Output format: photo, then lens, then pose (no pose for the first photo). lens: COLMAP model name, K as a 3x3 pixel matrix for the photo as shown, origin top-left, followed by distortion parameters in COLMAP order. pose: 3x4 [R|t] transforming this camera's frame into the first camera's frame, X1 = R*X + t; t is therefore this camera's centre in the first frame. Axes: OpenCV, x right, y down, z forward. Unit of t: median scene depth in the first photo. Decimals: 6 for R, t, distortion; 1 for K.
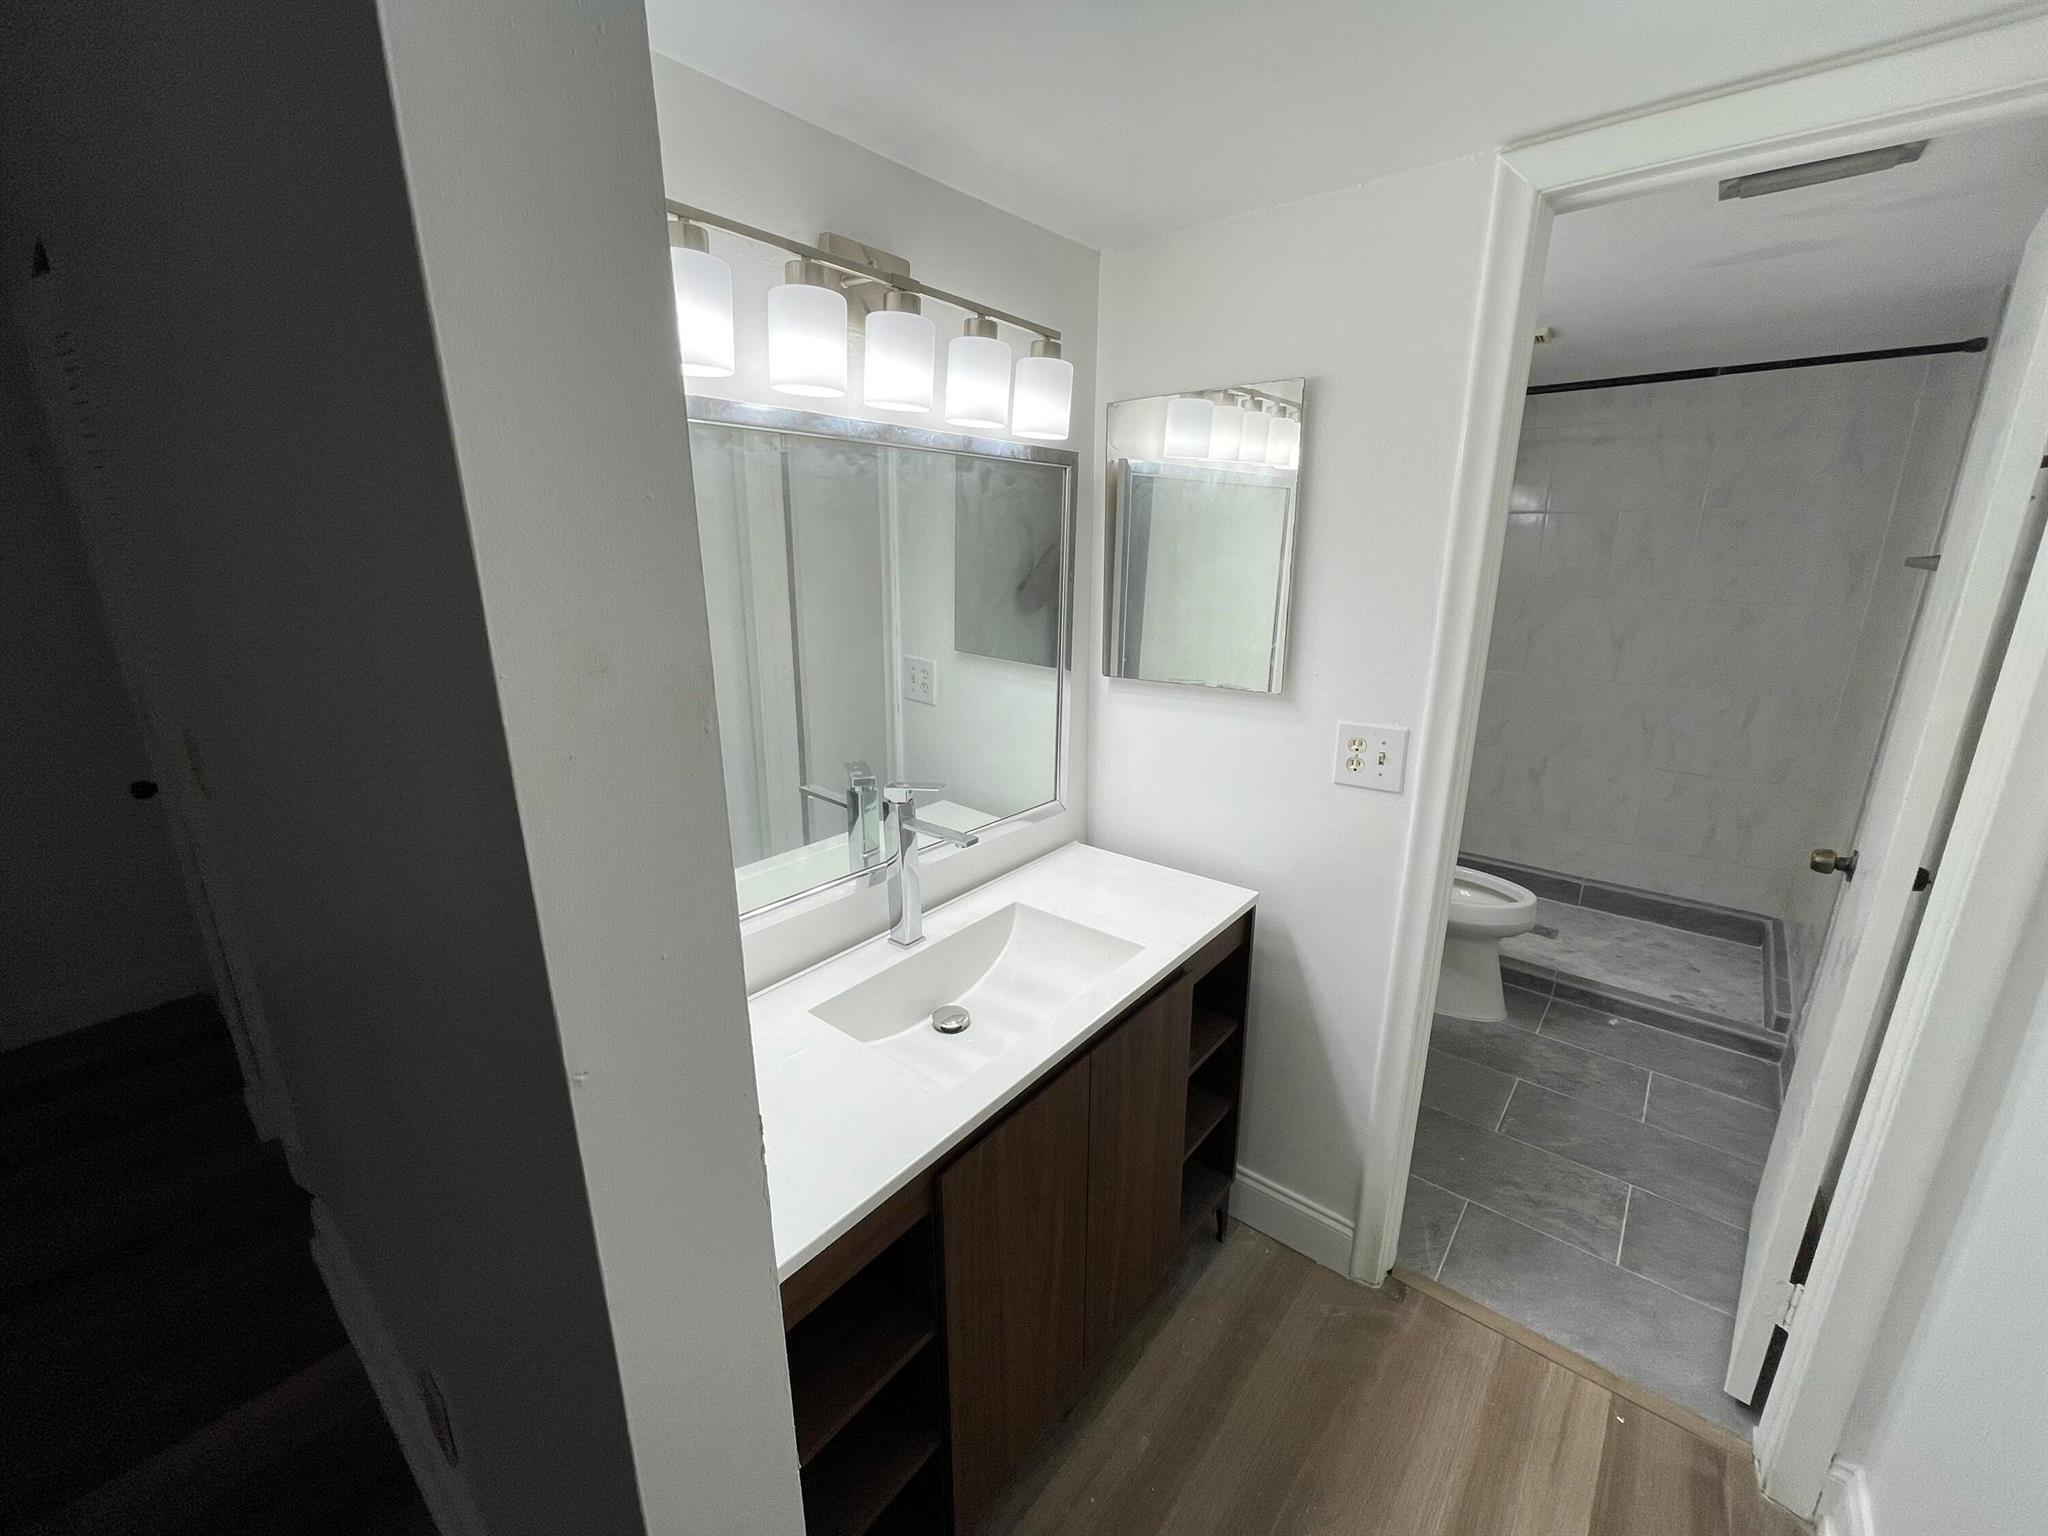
lens RADIAL K [[829.3, 0, 971.3], [0, 829.3, 789.3], [0, 0, 1]] dist [-0.009902, -0.000117]
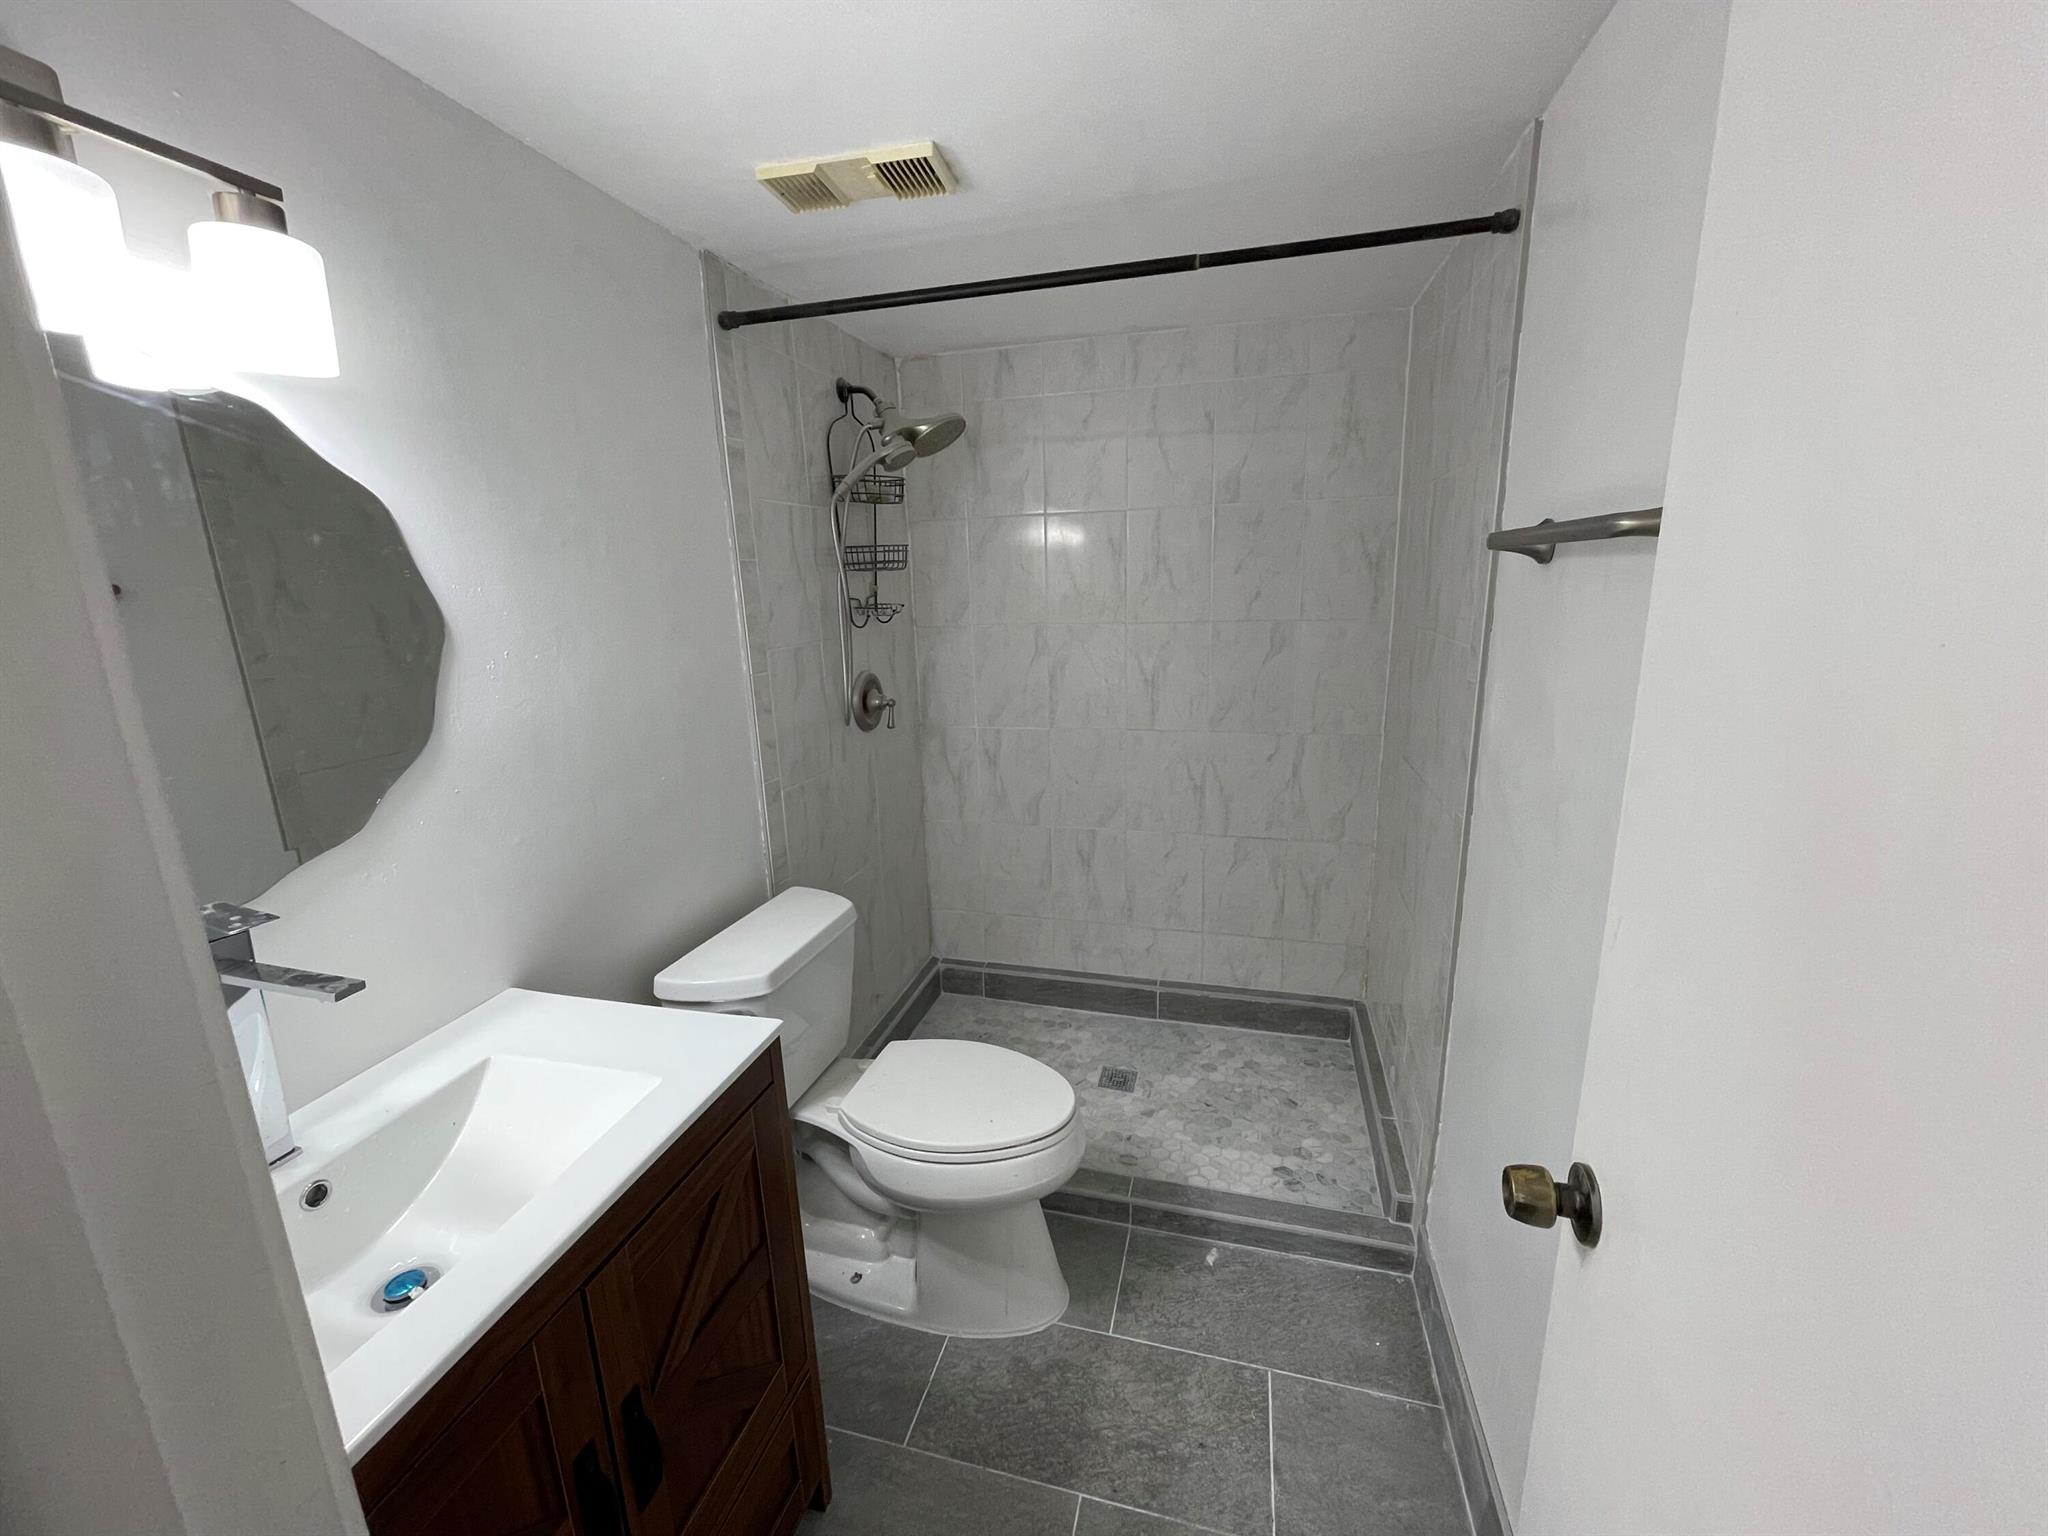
lens RADIAL K [[826.0, 0, 1016.6], [0, 826.0, 768.6], [0, 0, 1]] dist [0.000381, 0.000020]
pose [[0.895732, -0.107616, 0.431374, 0.358940], [0.133022, 0.990687, -0.029065, -0.092444], [-0.424229, 0.083417, 0.901705, 0.396794]]
